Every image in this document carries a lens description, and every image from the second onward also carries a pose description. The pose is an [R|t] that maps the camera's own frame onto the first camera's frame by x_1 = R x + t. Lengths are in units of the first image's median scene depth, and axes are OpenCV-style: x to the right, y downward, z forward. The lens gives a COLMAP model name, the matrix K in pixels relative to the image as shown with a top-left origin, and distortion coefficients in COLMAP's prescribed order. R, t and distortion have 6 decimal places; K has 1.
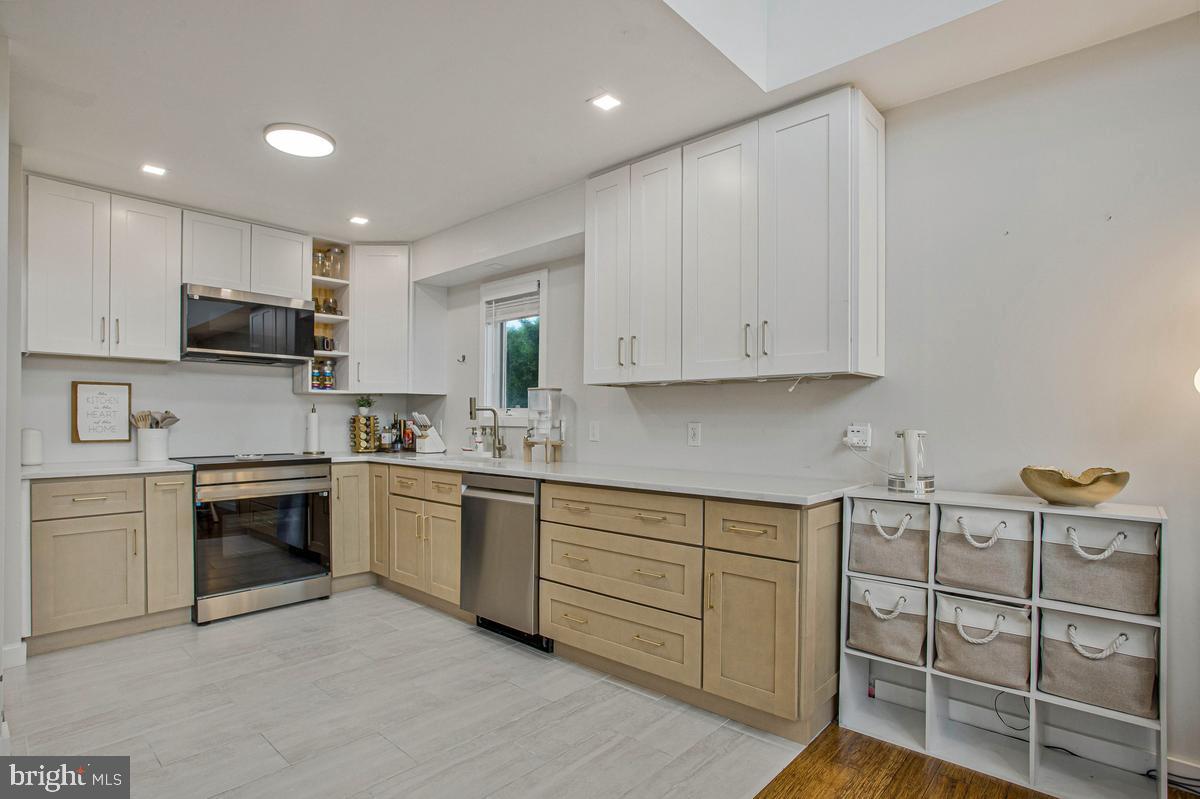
lens RADIAL K [[596.9, 0, 608.4], [0, 596.9, 430.0], [0, 0, 1]] dist [-0.063206, 0.023723]
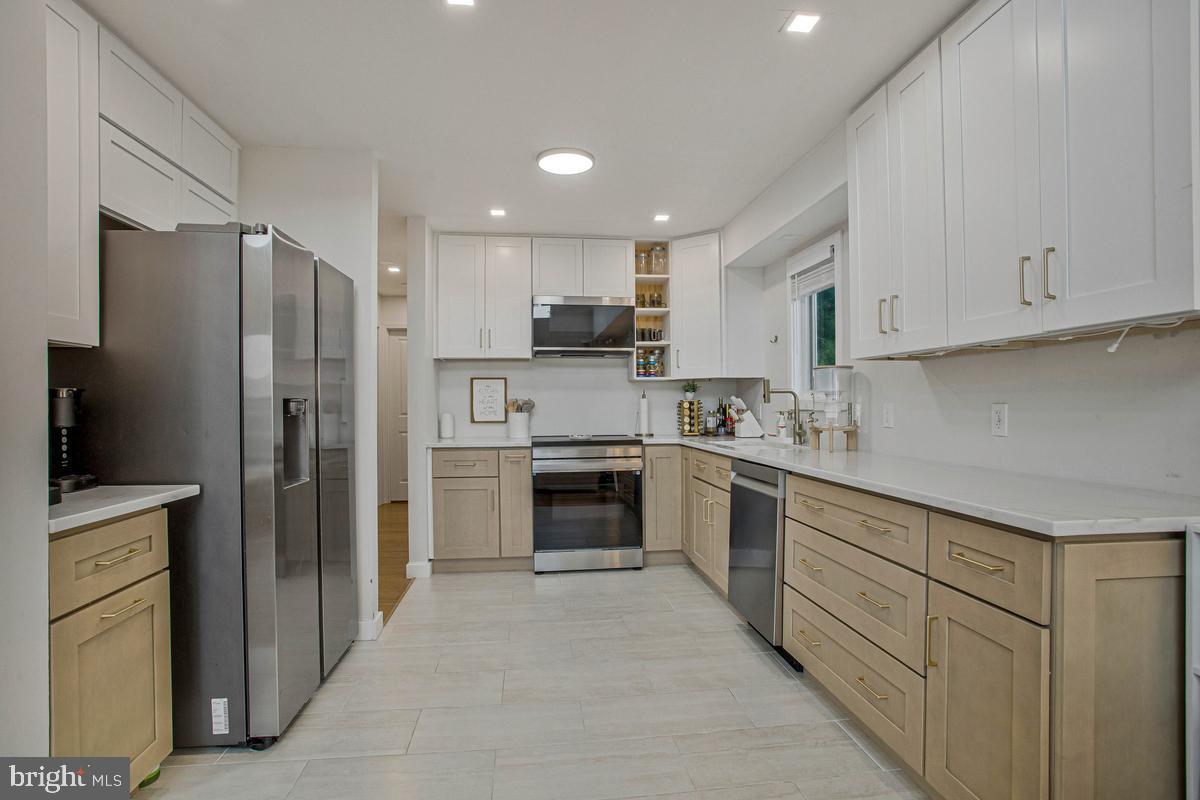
lens RADIAL K [[596.9, 0, 607.8], [0, 596.9, 394.0], [0, 0, 1]] dist [-0.063206, 0.023723]
pose [[0.753187, -0.019782, -0.657509, 0.277363], [-0.003593, 0.999409, -0.034185, 0.001566], [0.657797, 0.028110, 0.752671, 0.173569]]
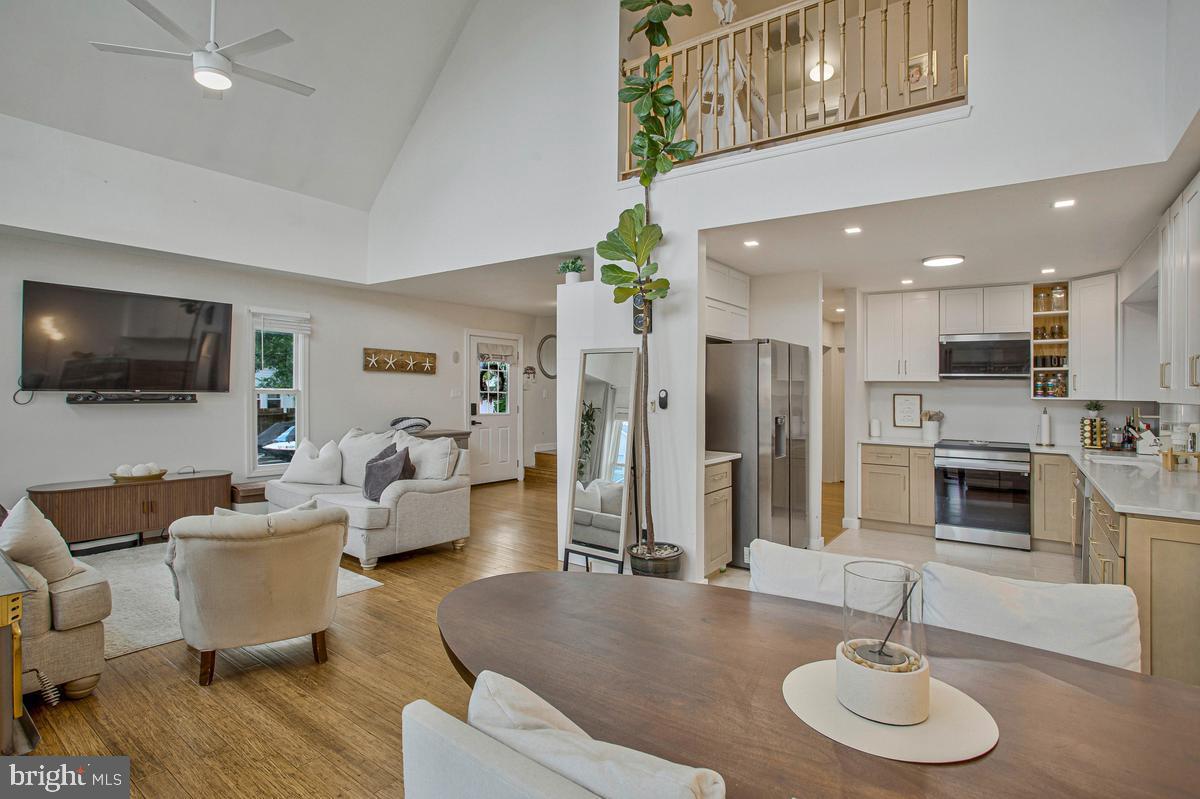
lens RADIAL K [[596.9, 0, 595.6], [0, 596.9, 381.2], [0, 0, 1]] dist [-0.063206, 0.023723]
pose [[0.090372, -0.017783, -0.995749, 1.060301], [-0.033064, 0.999236, -0.020846, -0.064603], [0.995359, 0.034807, 0.089715, -0.178913]]
